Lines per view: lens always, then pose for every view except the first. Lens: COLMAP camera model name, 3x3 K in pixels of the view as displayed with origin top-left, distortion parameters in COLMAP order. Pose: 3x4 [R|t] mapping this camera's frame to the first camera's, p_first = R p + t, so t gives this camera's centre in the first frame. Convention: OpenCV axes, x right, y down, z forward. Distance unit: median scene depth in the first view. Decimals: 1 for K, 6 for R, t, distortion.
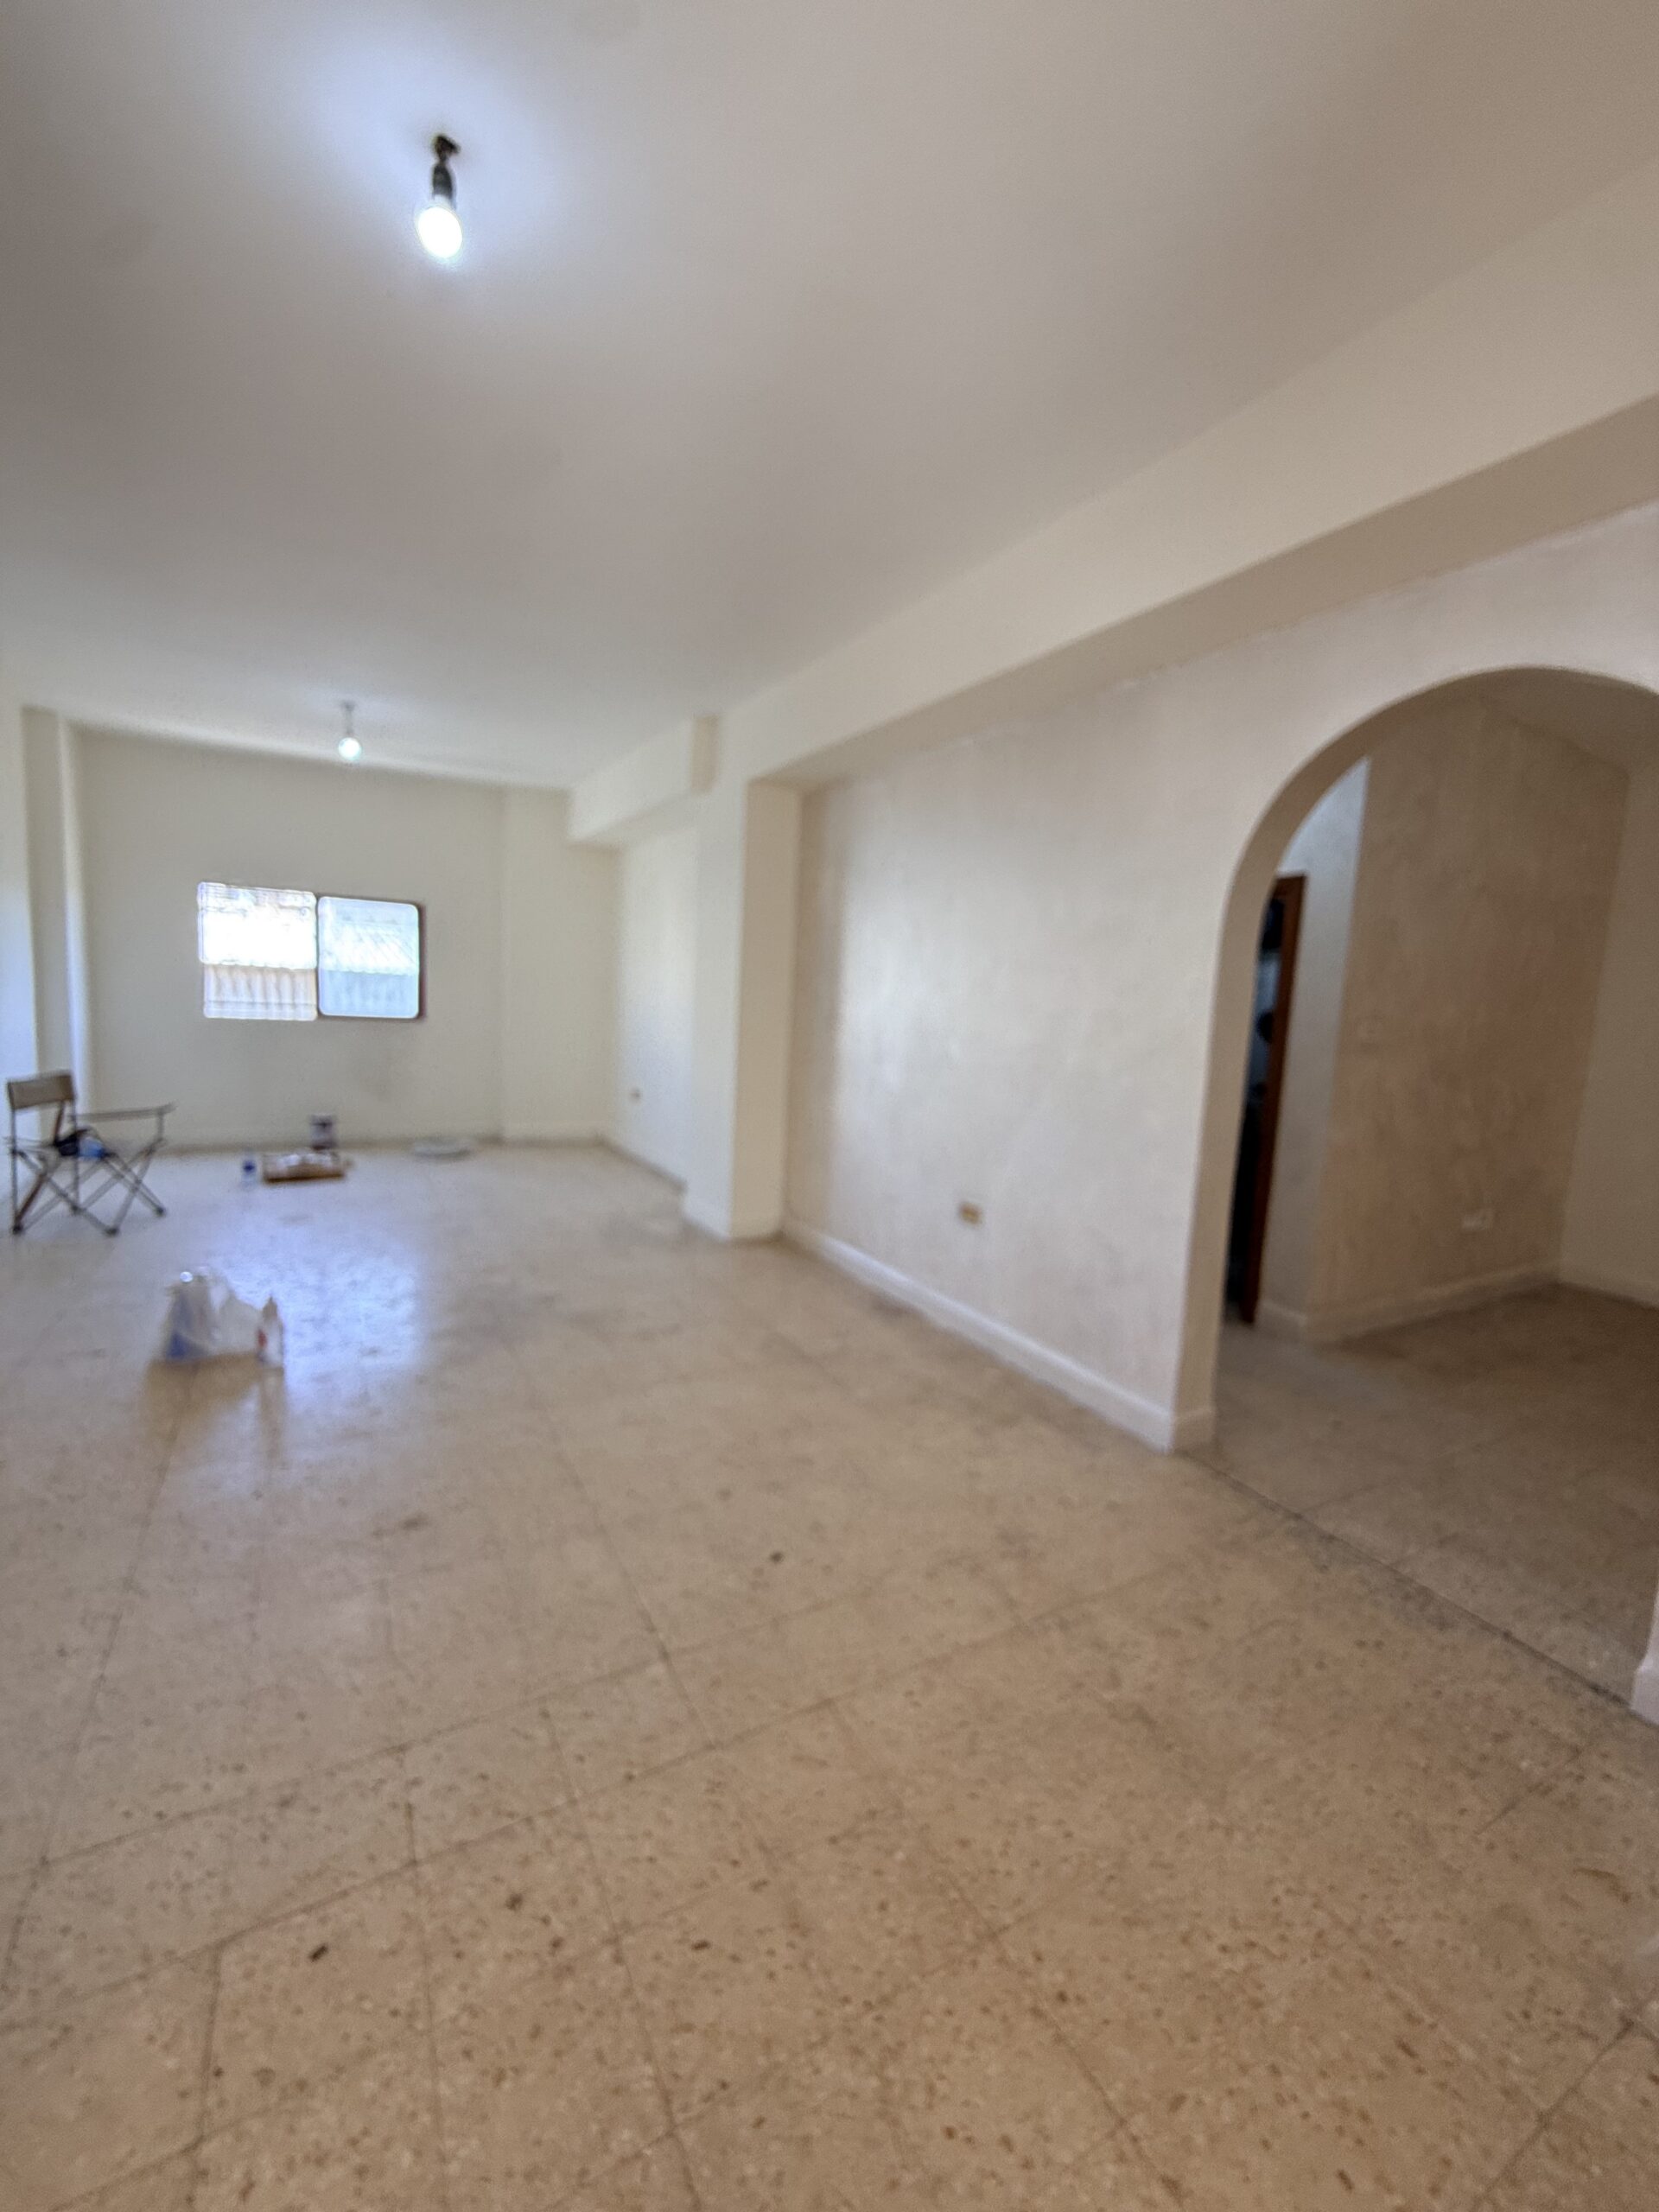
lens RADIAL K [[893.5, 0, 826.5], [0, 893.5, 1102.1], [0, 0, 1]] dist [0.002800, 0.000441]
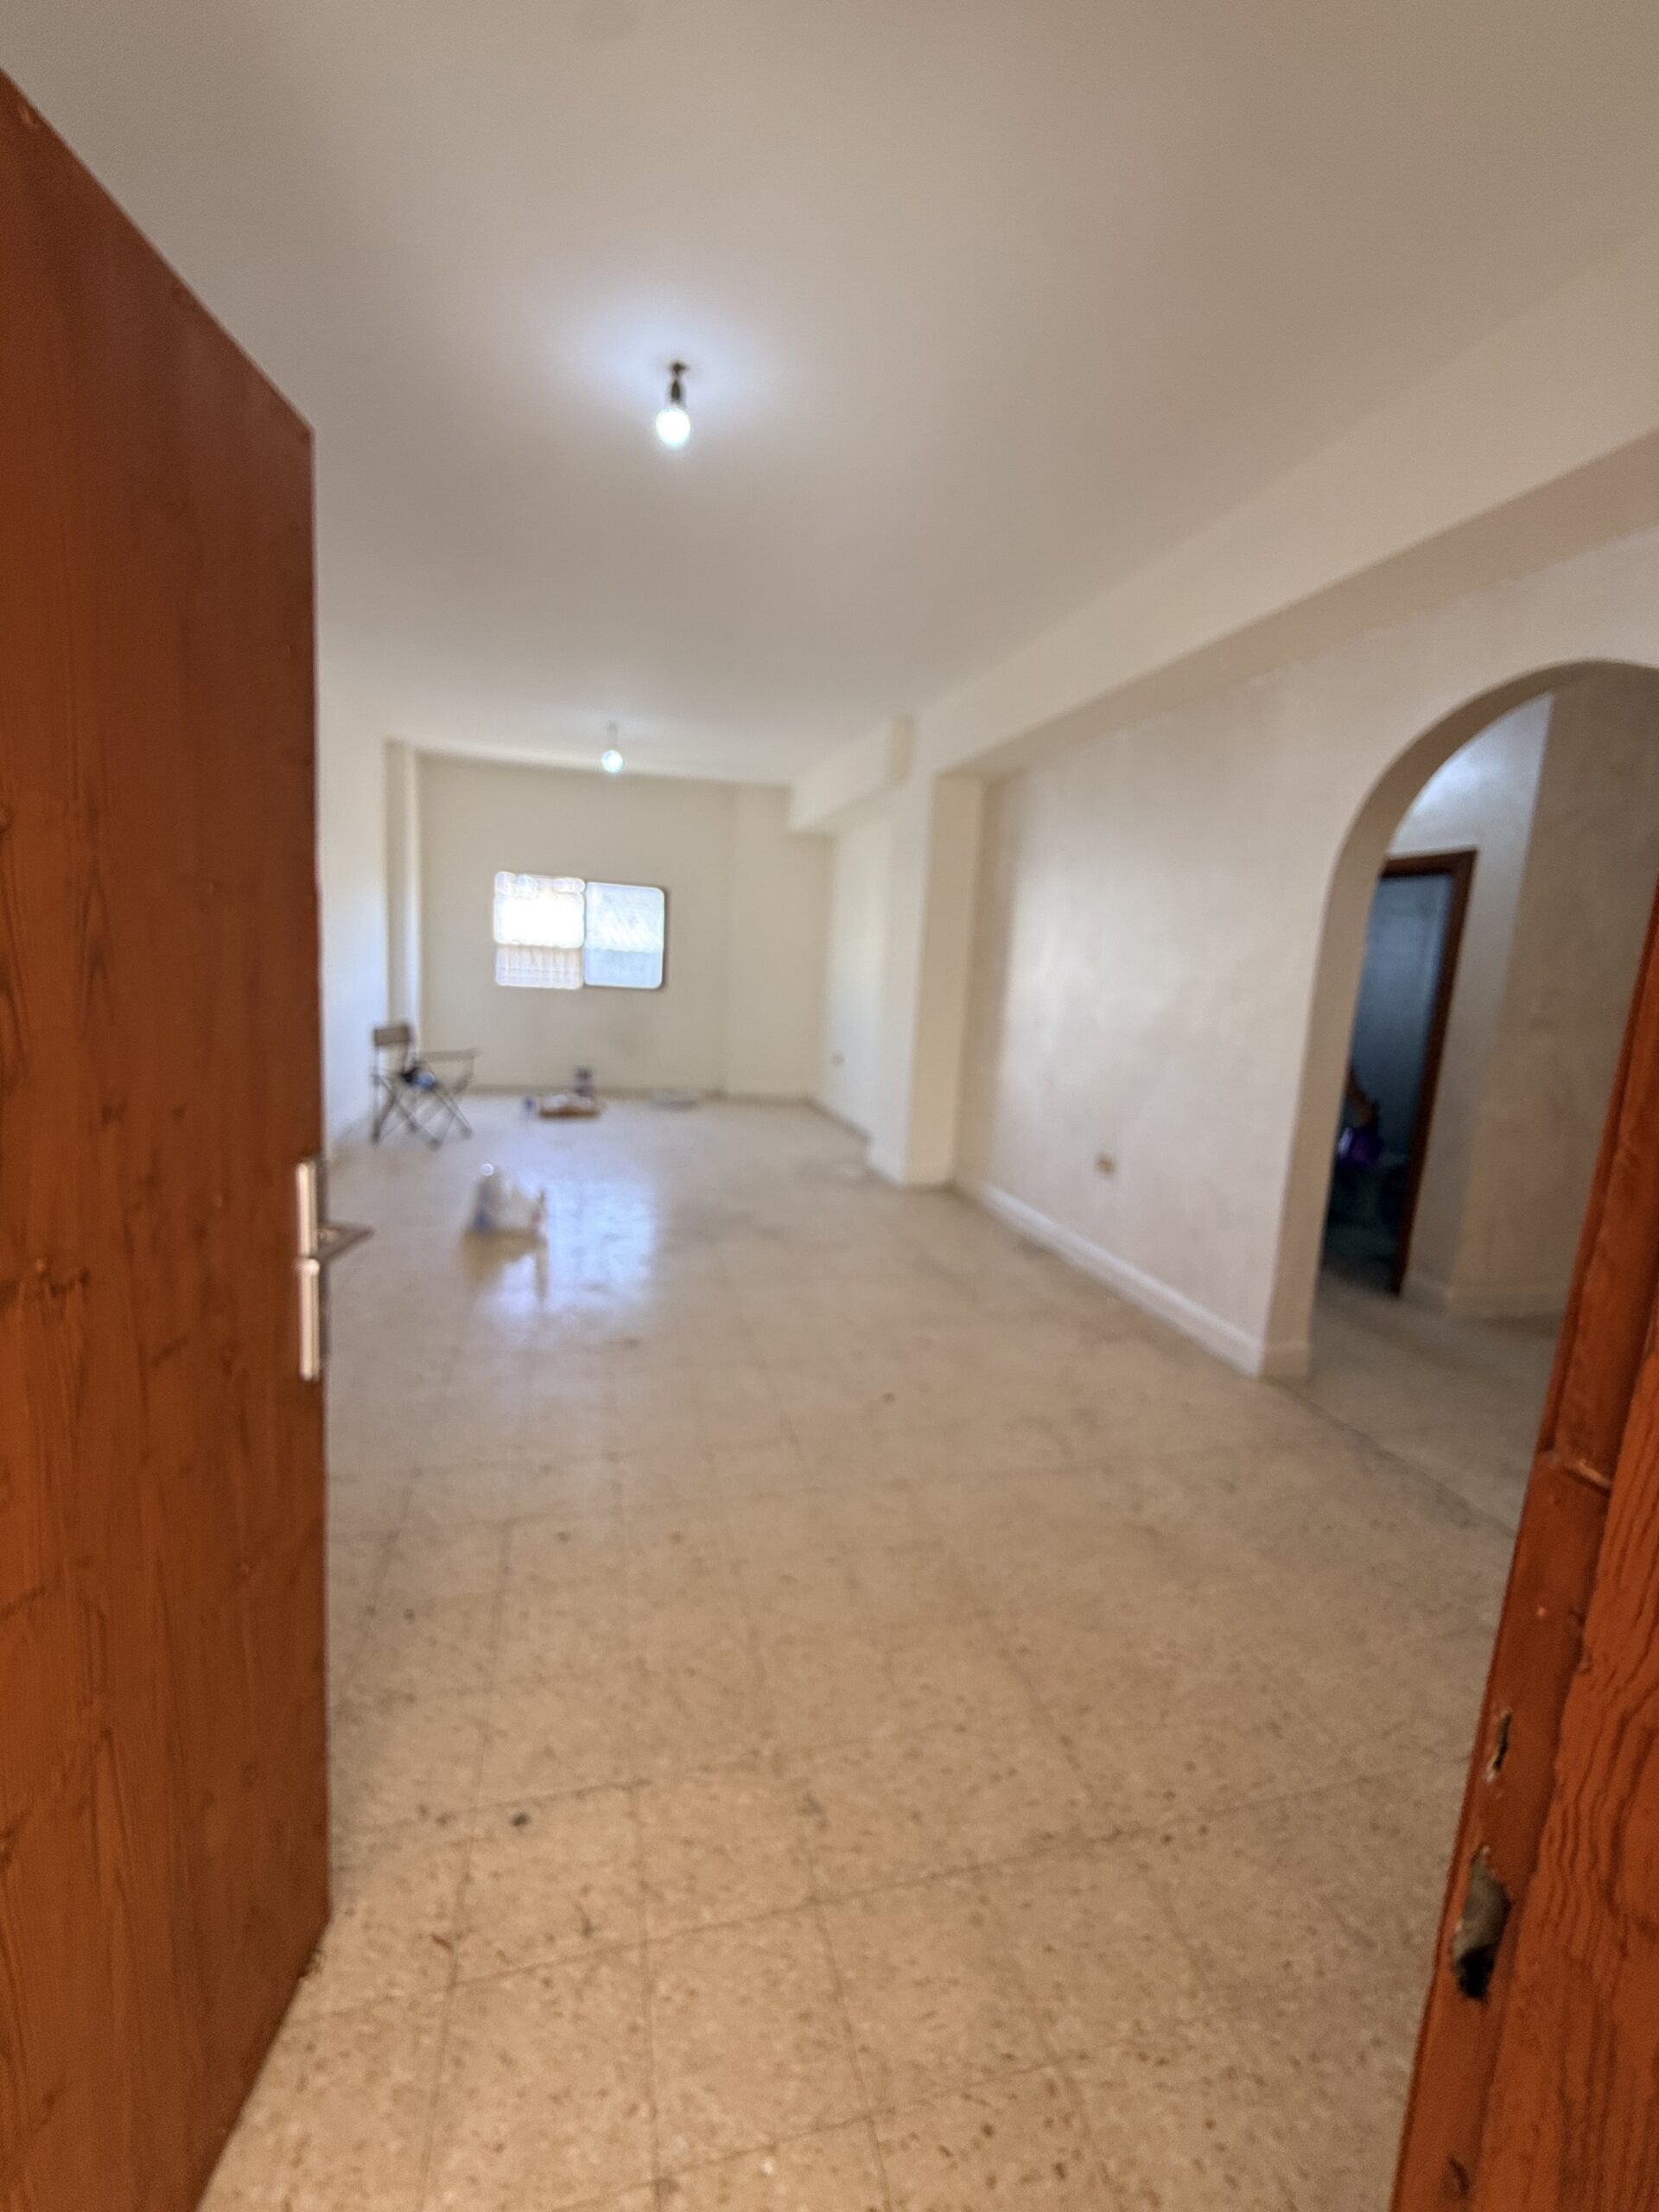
lens RADIAL K [[893.5, 0, 826.8], [0, 893.5, 1109.4], [0, 0, 1]] dist [0.002800, 0.000441]
pose [[0.968414, 0.048167, -0.244652, 0.090628], [-0.040995, 0.998570, 0.034327, 0.031875], [0.245956, -0.023213, 0.969003, -0.153982]]
